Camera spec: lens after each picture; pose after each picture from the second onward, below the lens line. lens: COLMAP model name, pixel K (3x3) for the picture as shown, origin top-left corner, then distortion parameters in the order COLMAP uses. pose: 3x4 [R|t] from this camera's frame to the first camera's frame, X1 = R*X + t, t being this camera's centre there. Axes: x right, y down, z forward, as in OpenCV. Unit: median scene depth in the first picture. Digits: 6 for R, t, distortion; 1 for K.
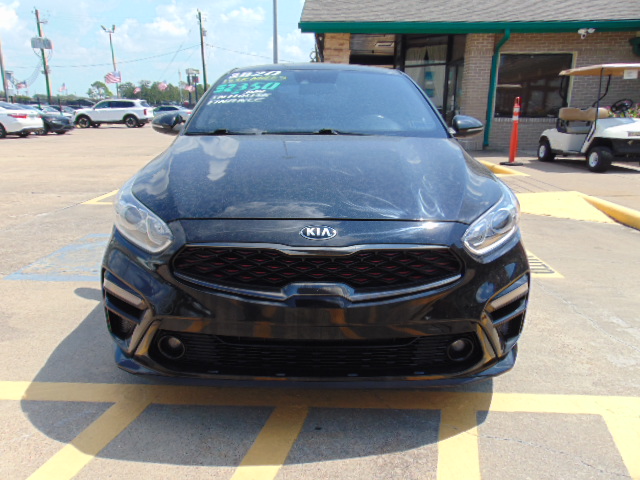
lens RADIAL K [[477.4, 0, 316.1], [0, 477.4, 236.6], [0, 0, 1]] dist [-0.010175, 0.040765]
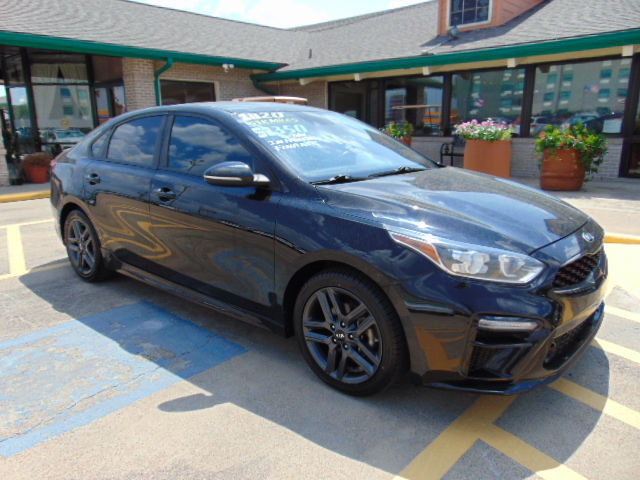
lens RADIAL K [[477.4, 0, 311.2], [0, 477.4, 229.0], [0, 0, 1]] dist [-0.010175, 0.040765]
pose [[0.658229, -0.173919, 0.732452, -0.218776], [0.205740, 0.977467, 0.047206, -0.038680], [-0.724158, 0.119623, 0.679180, 0.077147]]
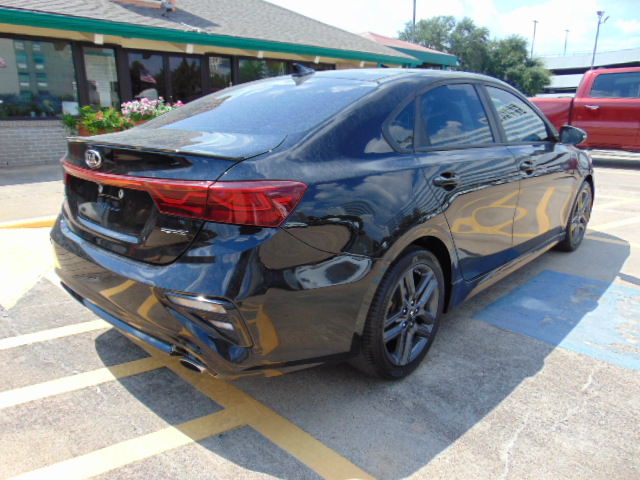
lens RADIAL K [[477.4, 0, 315.9], [0, 477.4, 243.4], [0, 0, 1]] dist [-0.010175, 0.040765]
pose [[-0.733652, -0.184307, 0.654054, -0.165876], [0.176533, 0.877773, 0.445366, -0.156484], [-0.656194, 0.442205, -0.611444, 0.555166]]
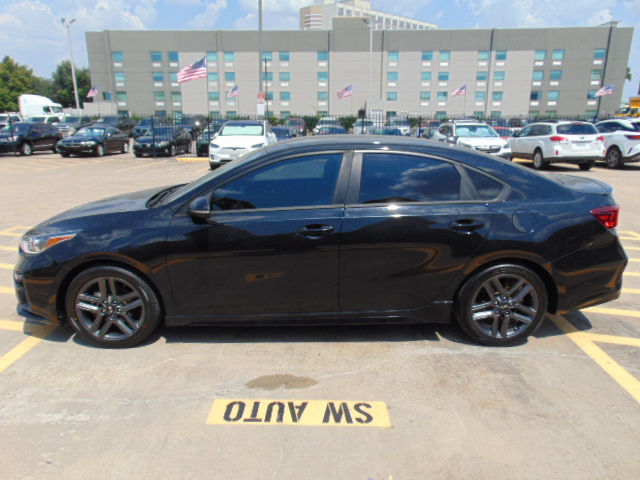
lens RADIAL K [[477.4, 0, 316.5], [0, 477.4, 242.7], [0, 0, 1]] dist [-0.010175, 0.040765]
pose [[0.008786, 0.245922, -0.969250, 0.336549], [-0.257881, 0.937057, 0.235417, -0.116732], [0.966137, 0.247883, 0.071651, 0.293672]]
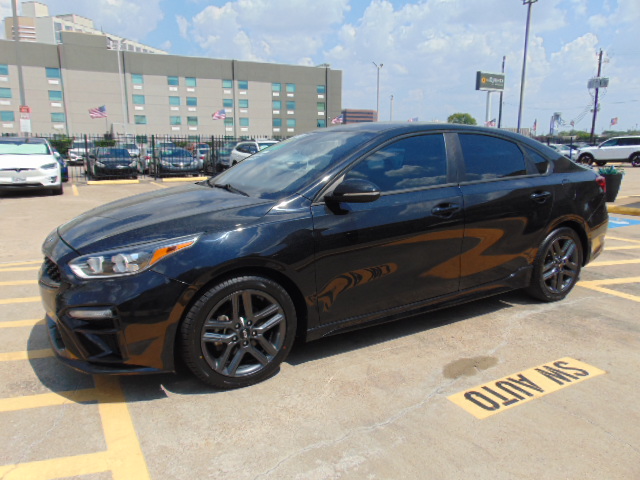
lens RADIAL K [[477.4, 0, 322.5], [0, 477.4, 240.9], [0, 0, 1]] dist [-0.010175, 0.040765]
pose [[0.514100, 0.162677, -0.842163, 0.263533], [-0.215580, 0.974838, 0.056704, -0.042821], [0.830197, 0.152401, 0.536234, 0.114828]]
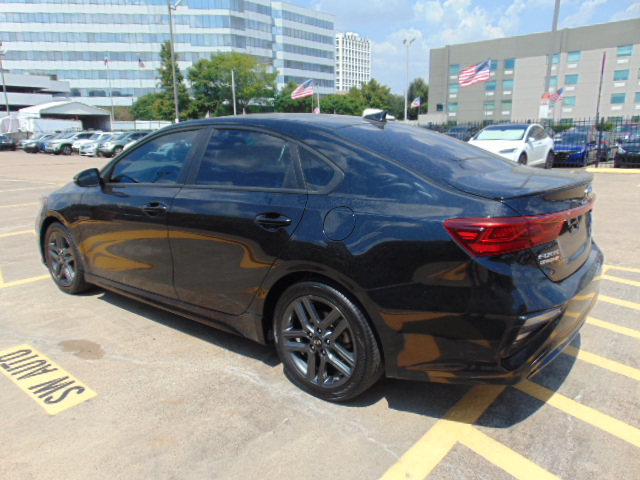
lens RADIAL K [[477.4, 0, 312.1], [0, 477.4, 240.6], [0, 0, 1]] dist [-0.010175, 0.040765]
pose [[-0.623007, 0.175541, -0.762265, 0.220012], [-0.193855, 0.909444, 0.367874, -0.155759], [0.757814, 0.376956, -0.532561, 0.520548]]
